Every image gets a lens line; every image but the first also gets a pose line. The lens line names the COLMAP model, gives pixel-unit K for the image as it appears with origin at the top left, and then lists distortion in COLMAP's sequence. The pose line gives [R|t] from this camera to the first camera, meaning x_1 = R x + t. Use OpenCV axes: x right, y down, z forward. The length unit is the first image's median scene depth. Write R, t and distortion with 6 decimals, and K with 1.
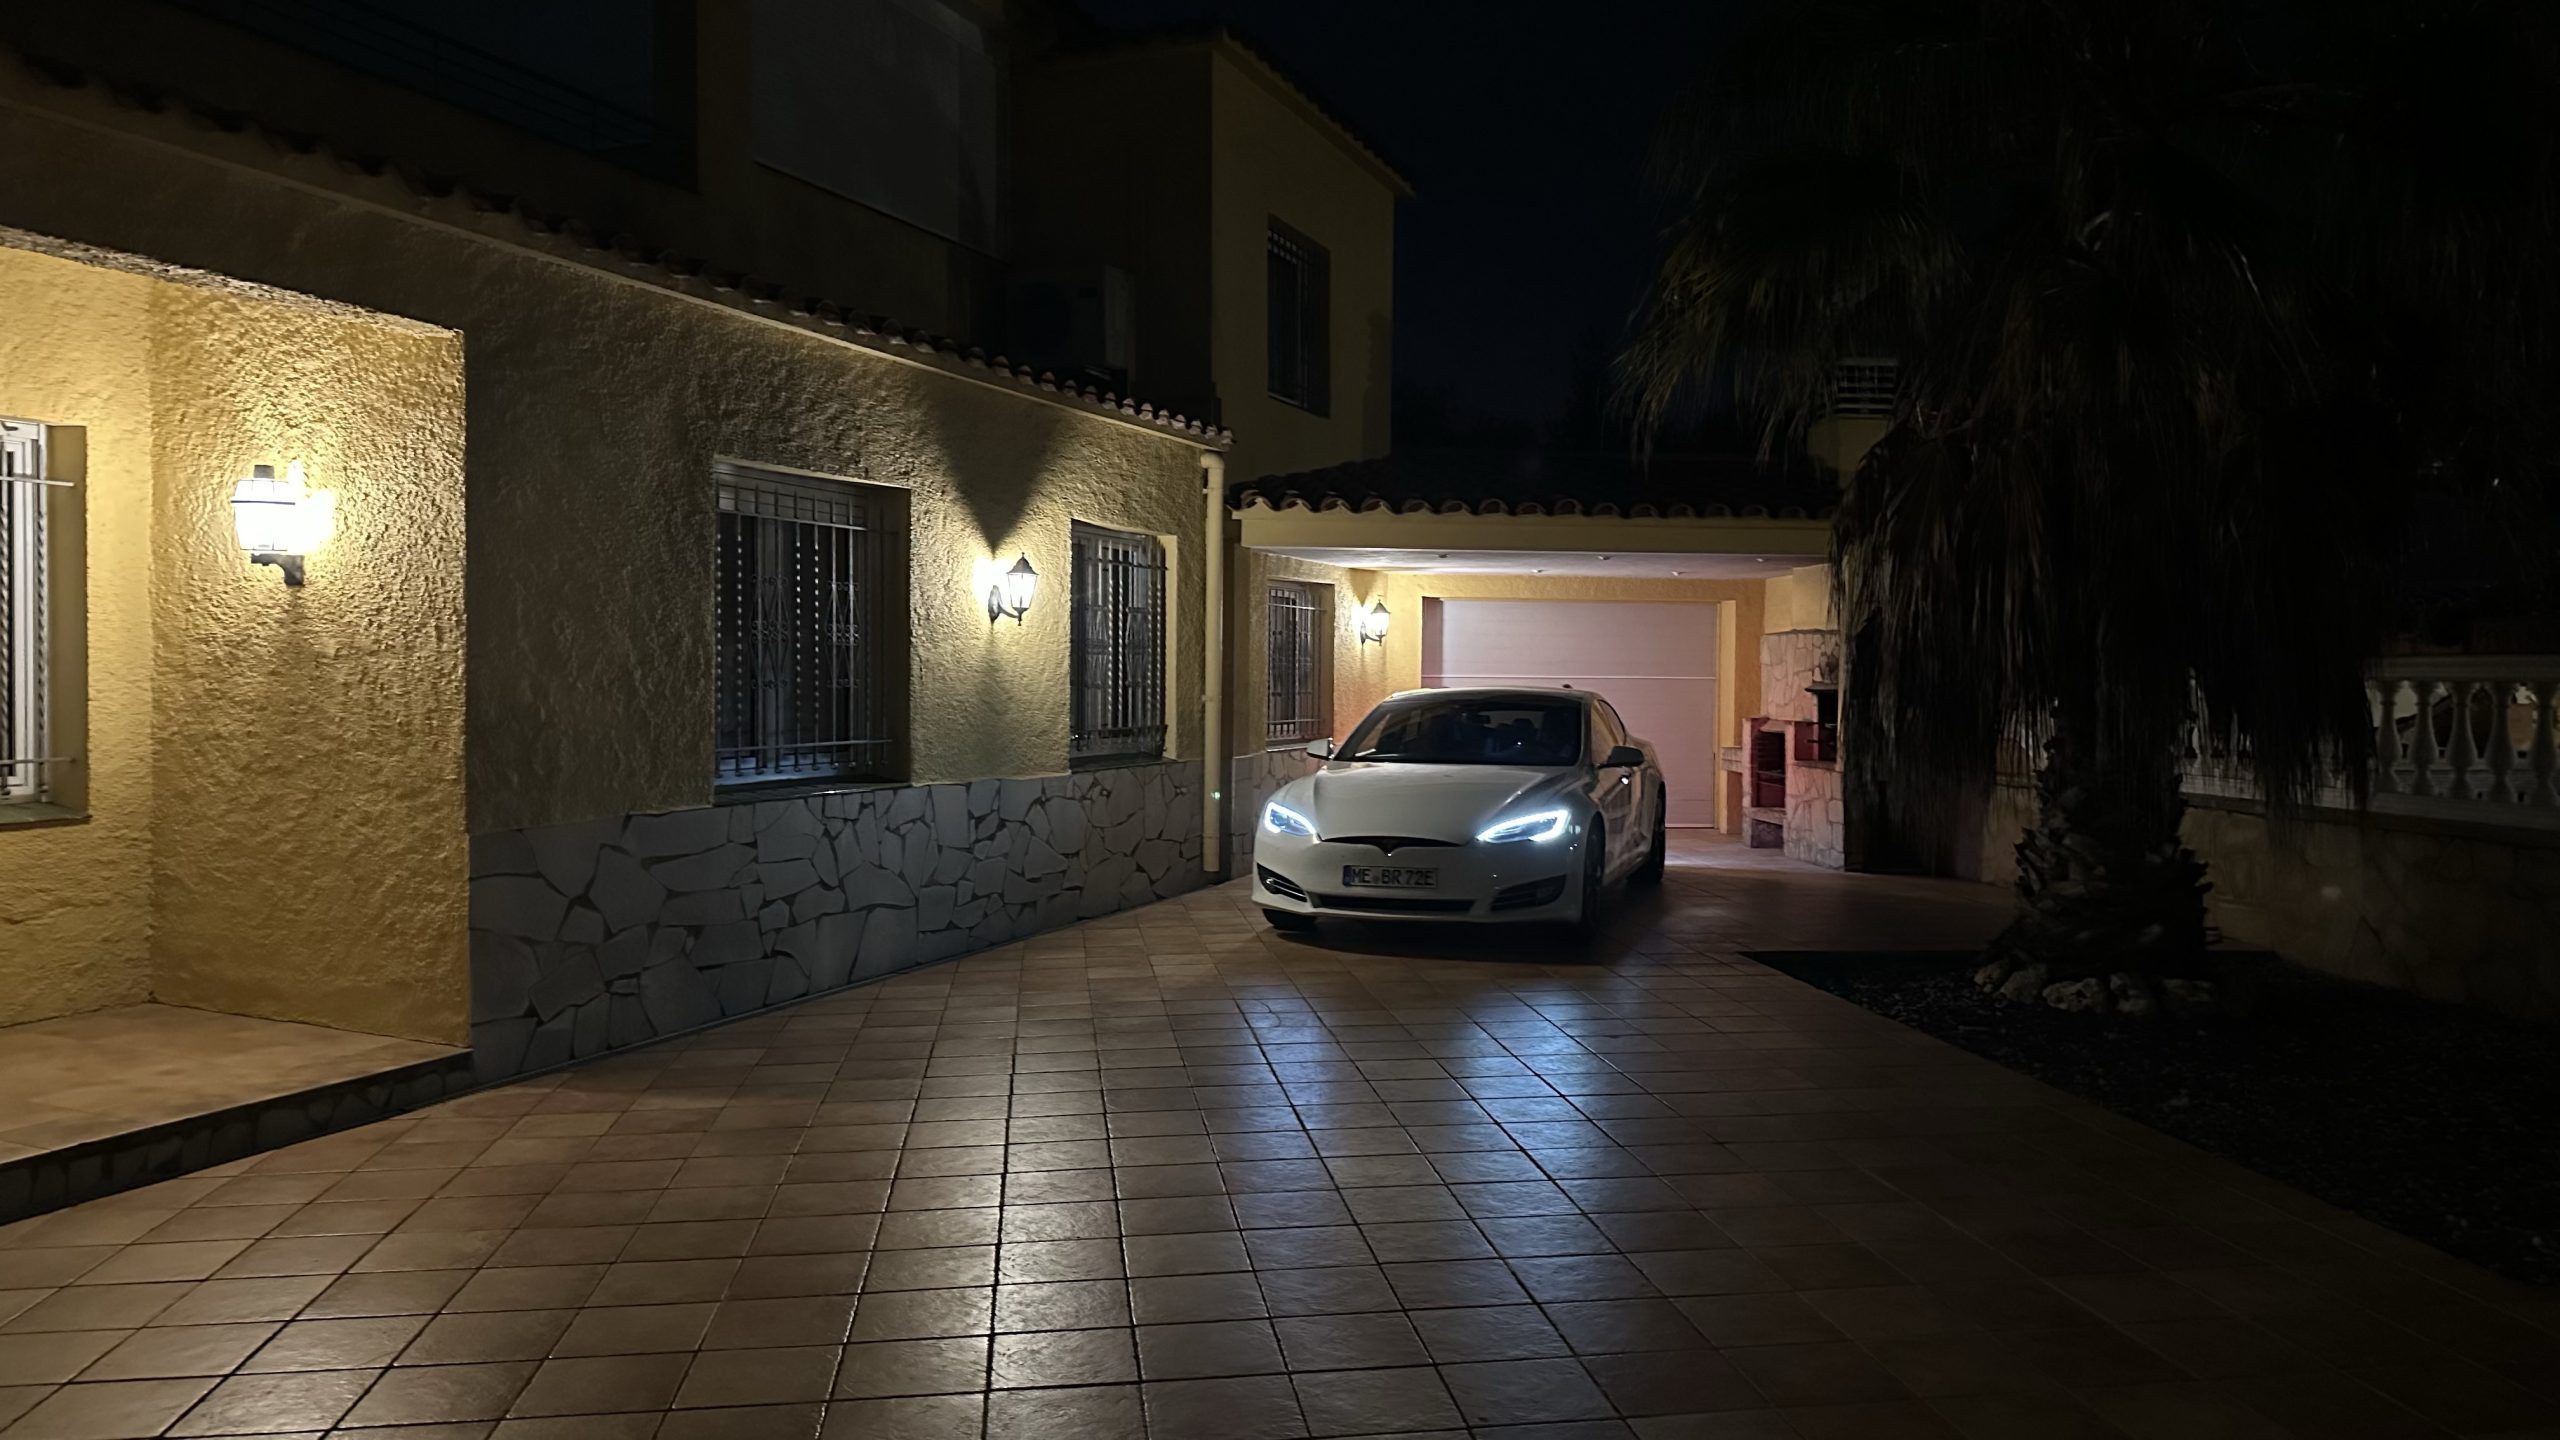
lens RADIAL K [[1794.2, 0, 1280.0], [0, 1794.2, 720.0], [0, 0, 1]] dist [0.073230, -0.123808]
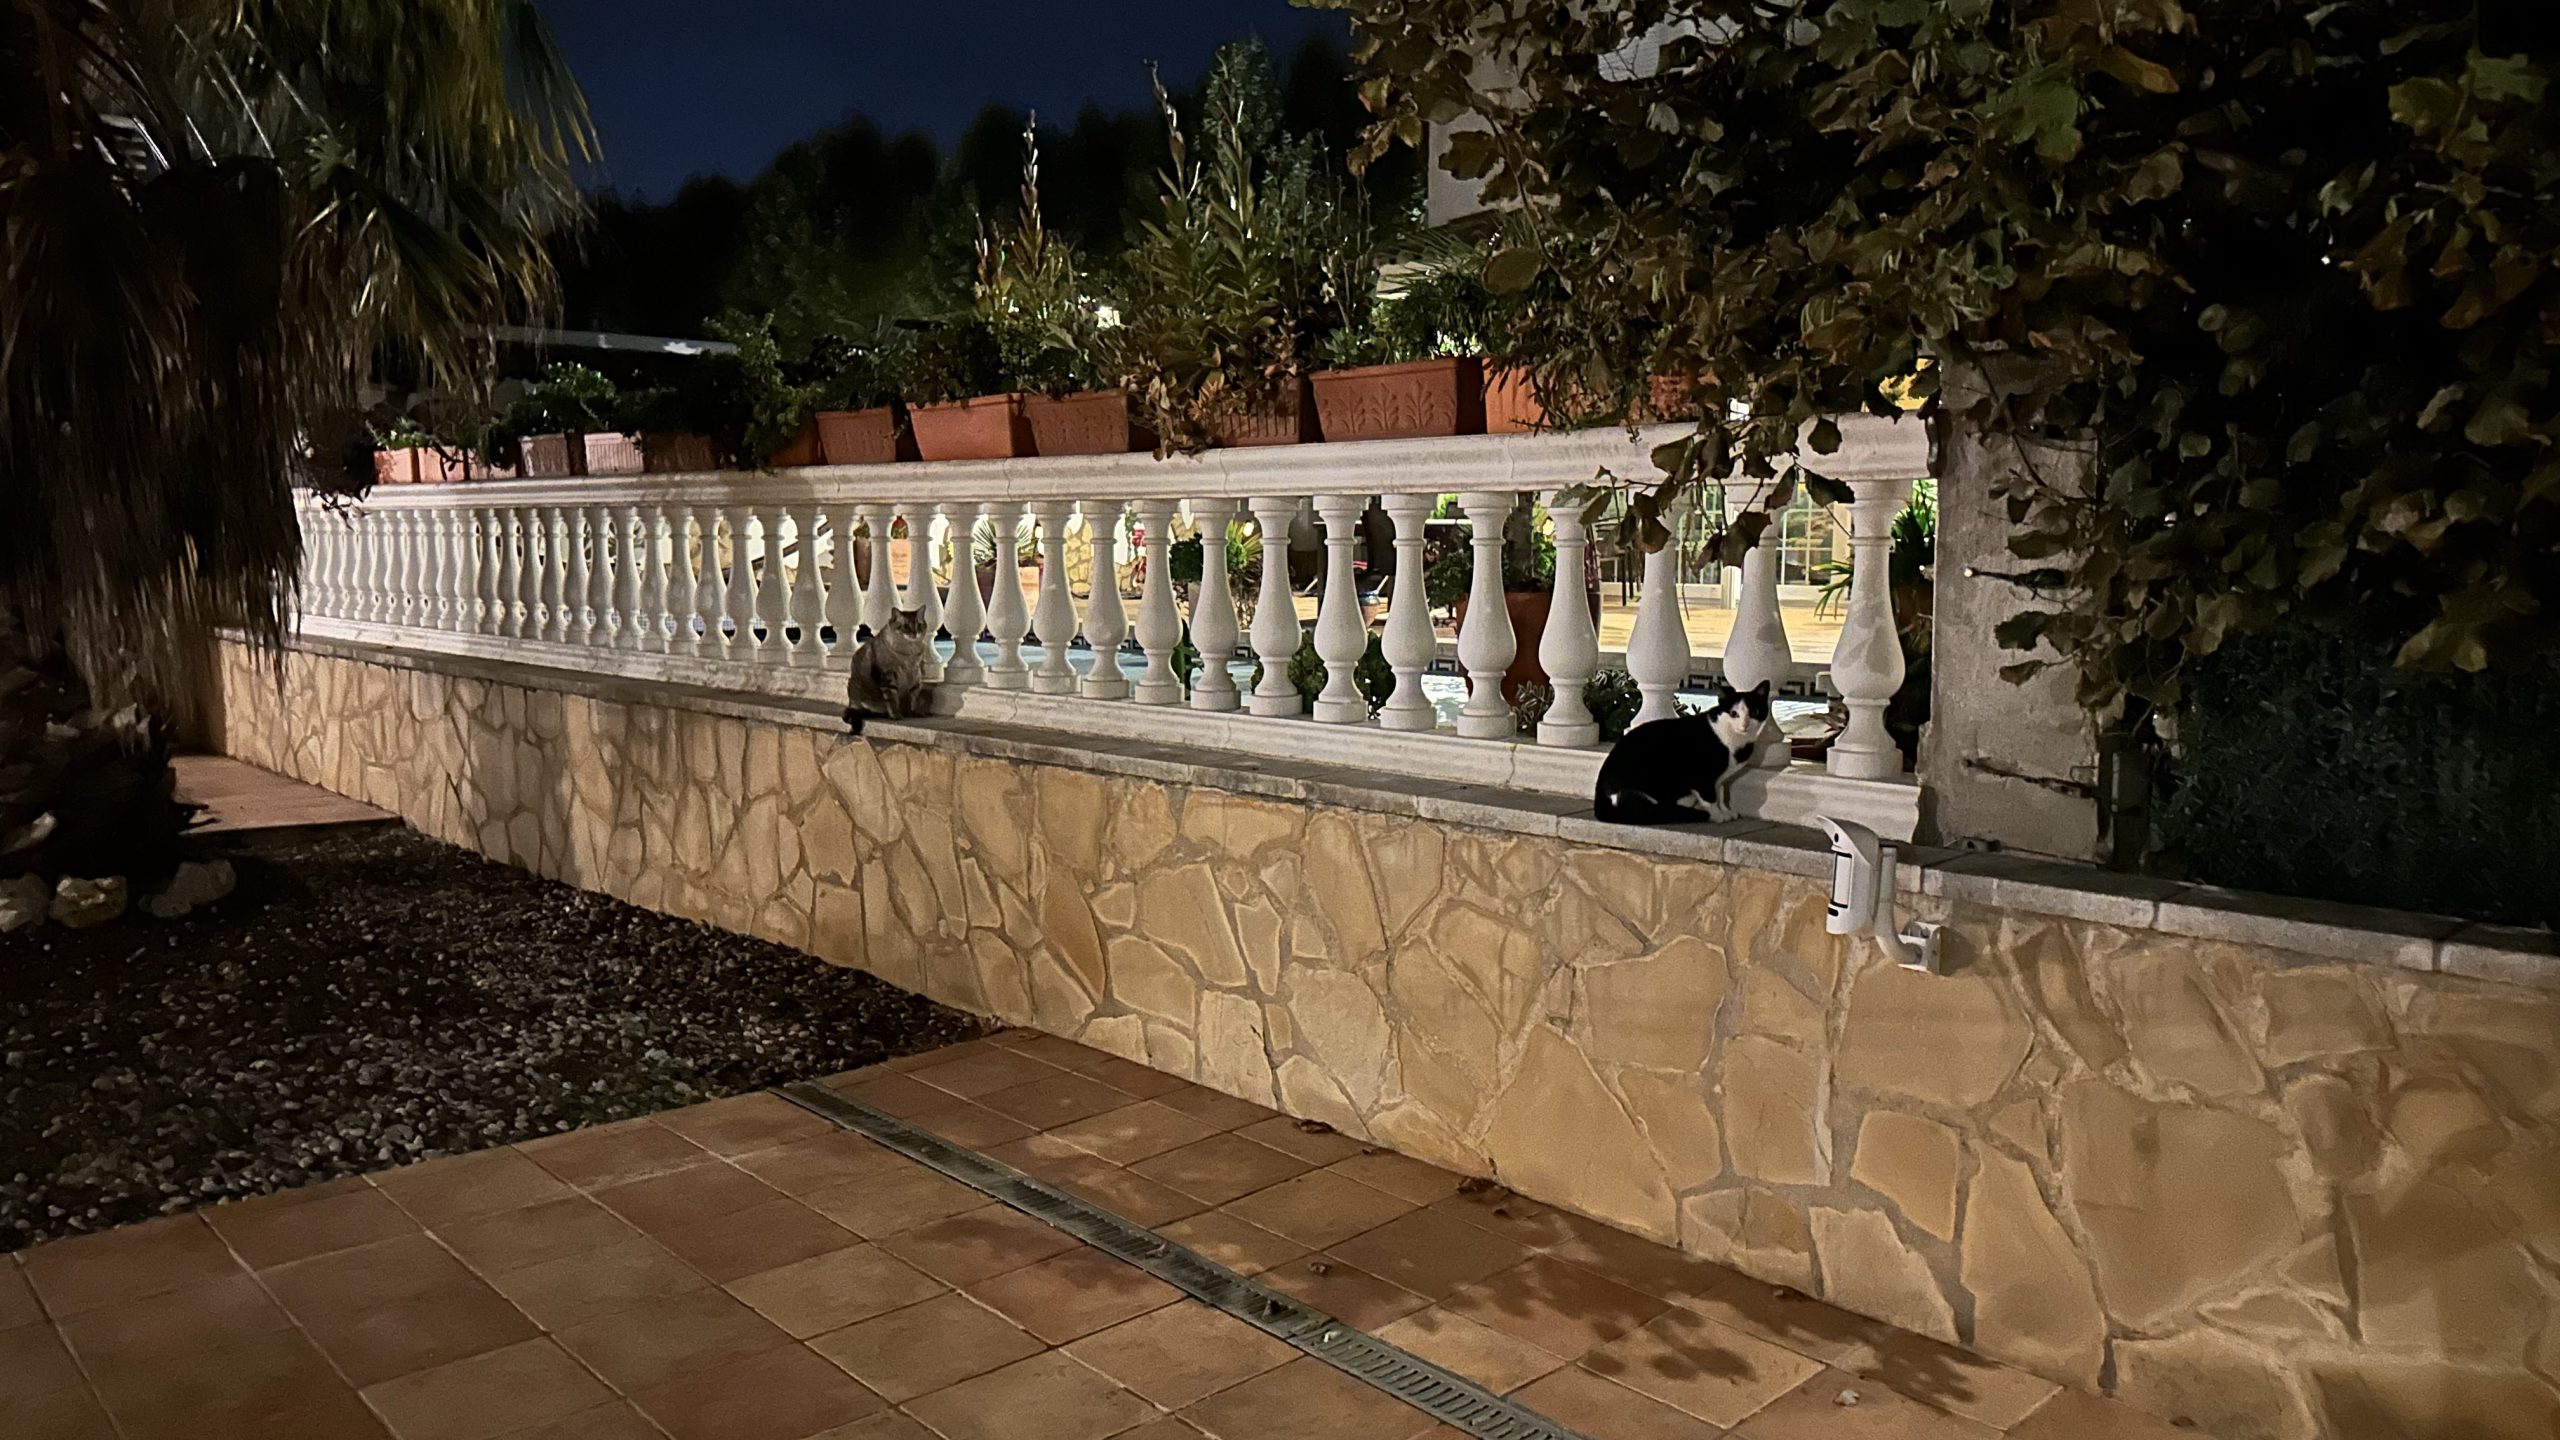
lens RADIAL K [[1794.2, 0, 1280.0], [0, 1794.2, 720.0], [0, 0, 1]] dist [0.073230, -0.123808]
pose [[0.809772, -0.069178, 0.582653, 0.438889], [0.020814, 0.995787, 0.089302, 0.011842], [-0.586376, -0.060187, 0.807800, 0.043495]]
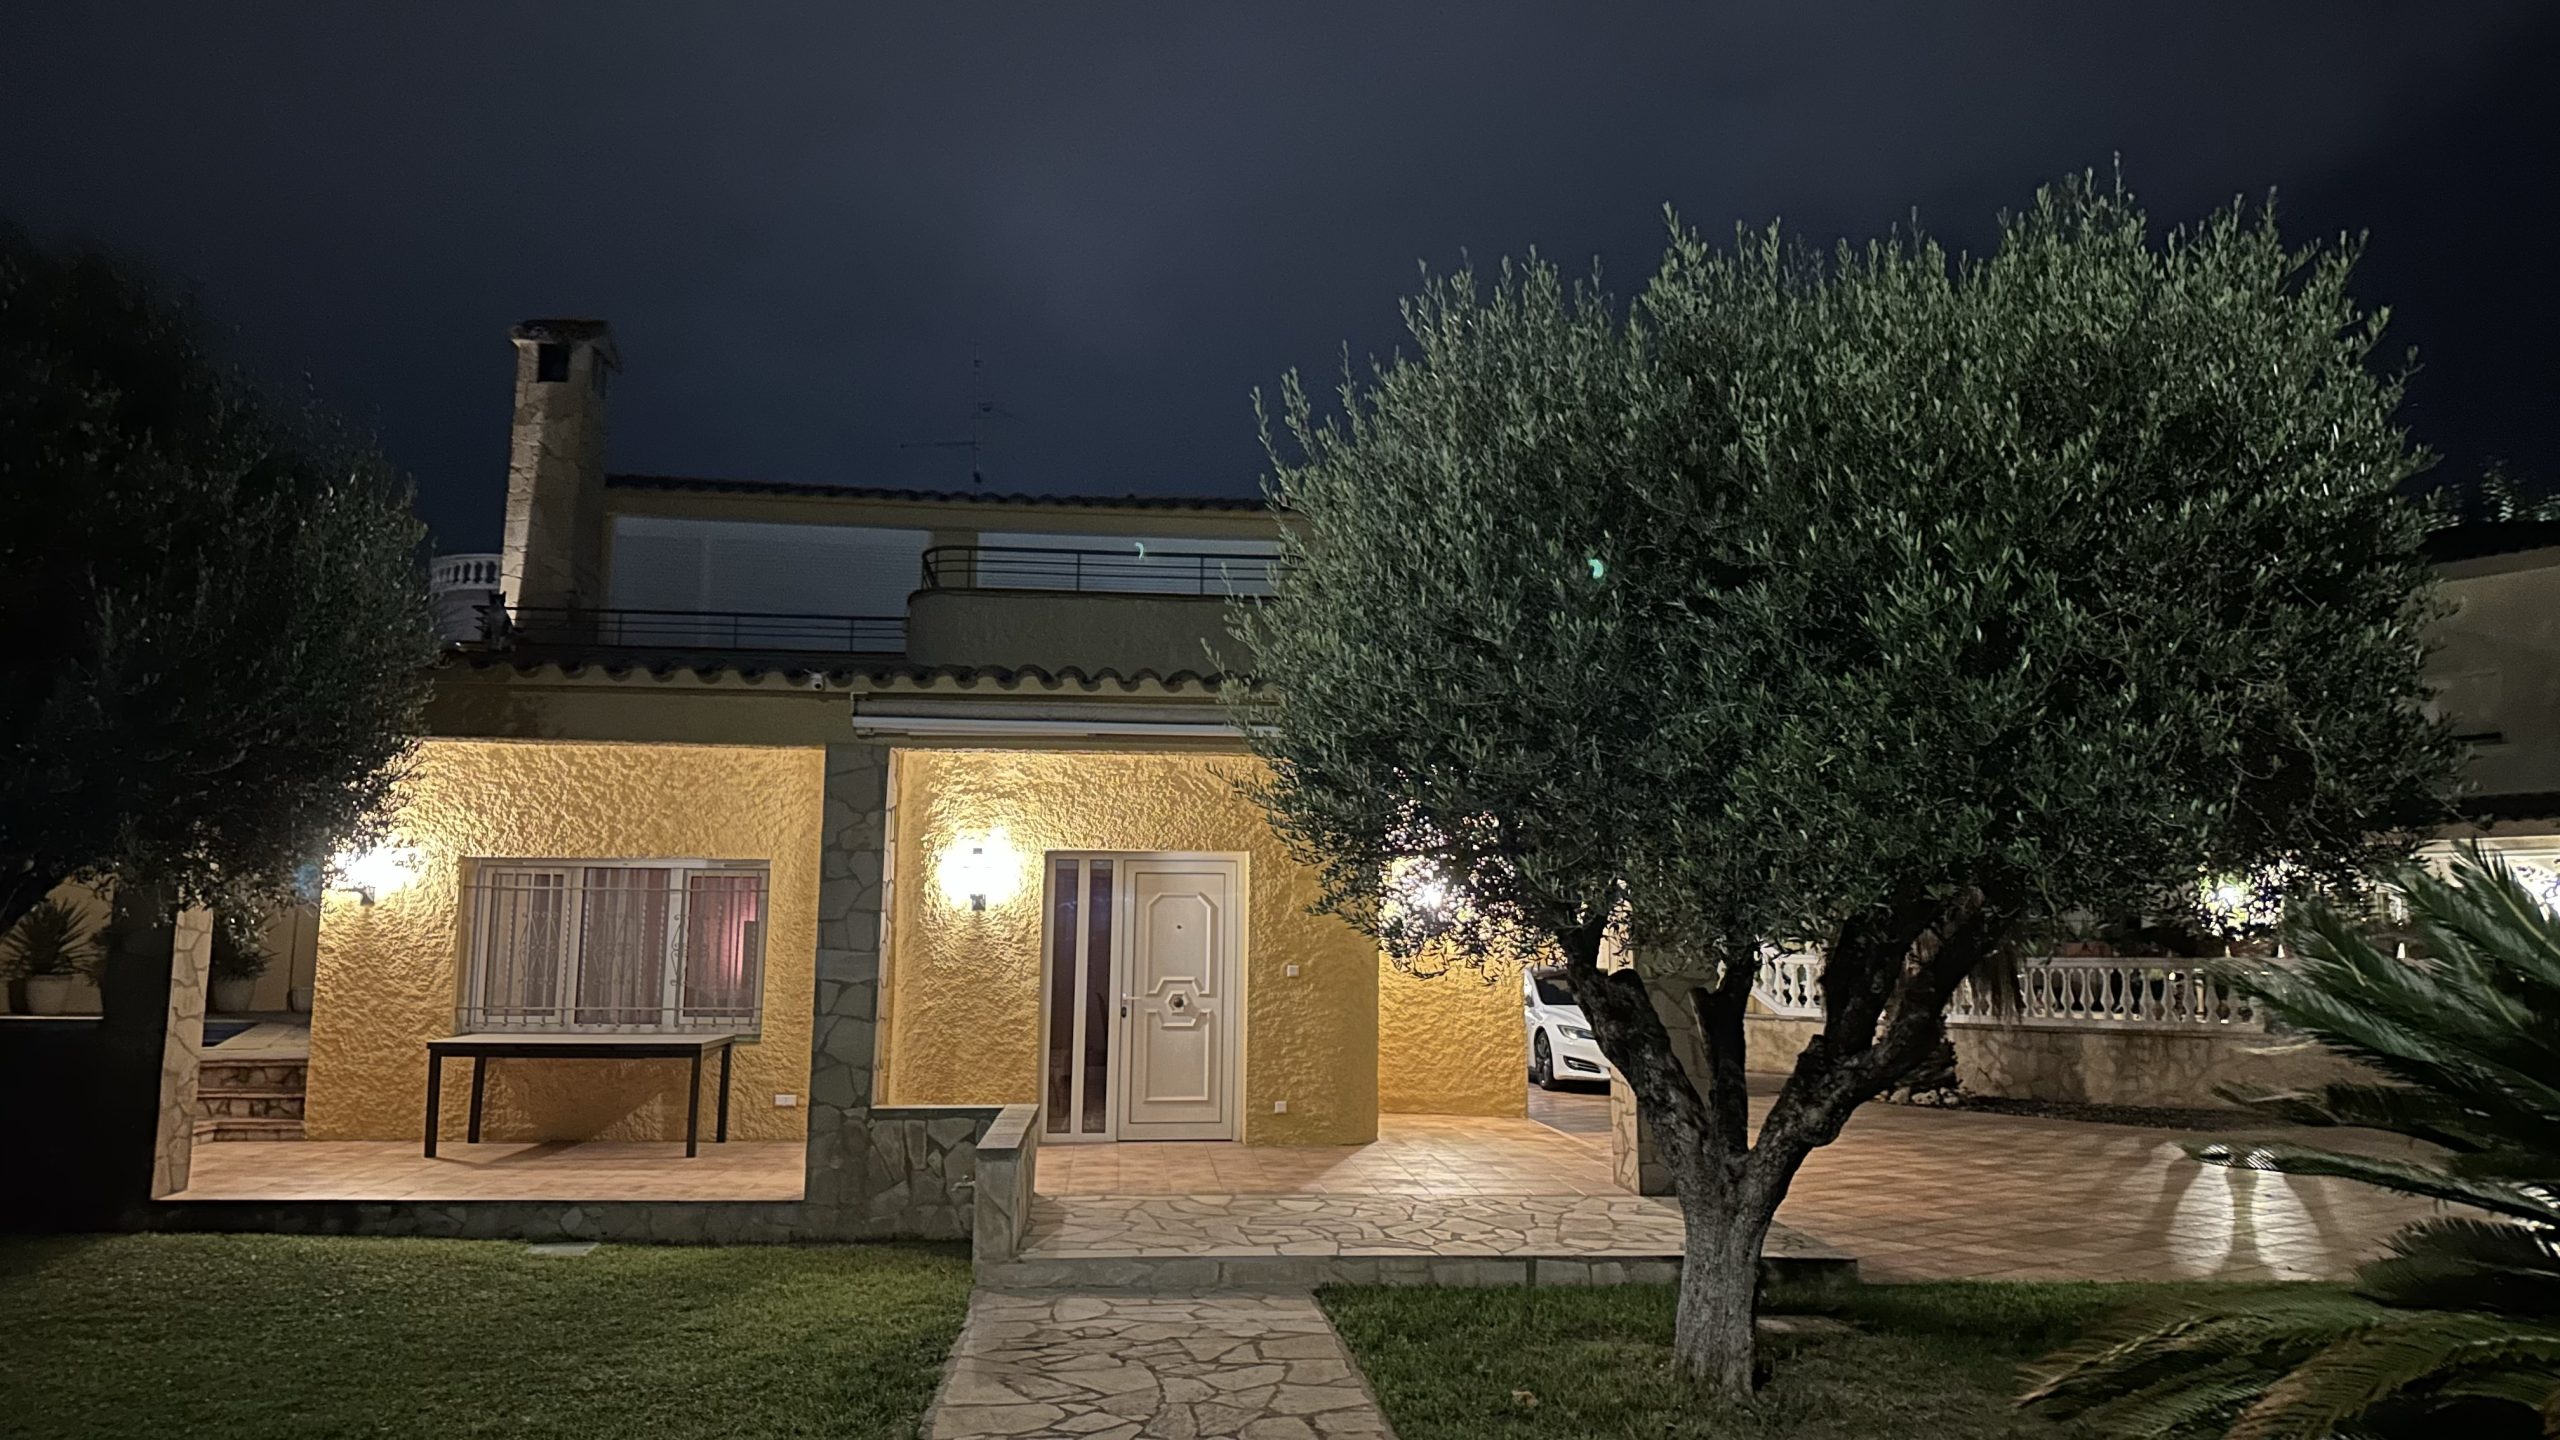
lens RADIAL K [[1794.2, 0, 1280.0], [0, 1794.2, 720.0], [0, 0, 1]] dist [0.073230, -0.123808]
pose [[0.894923, 0.062048, 0.441885, -1.382456], [0.004717, 0.988914, -0.148413, 0.008586], [-0.446195, 0.134902, 0.884710, -0.788220]]
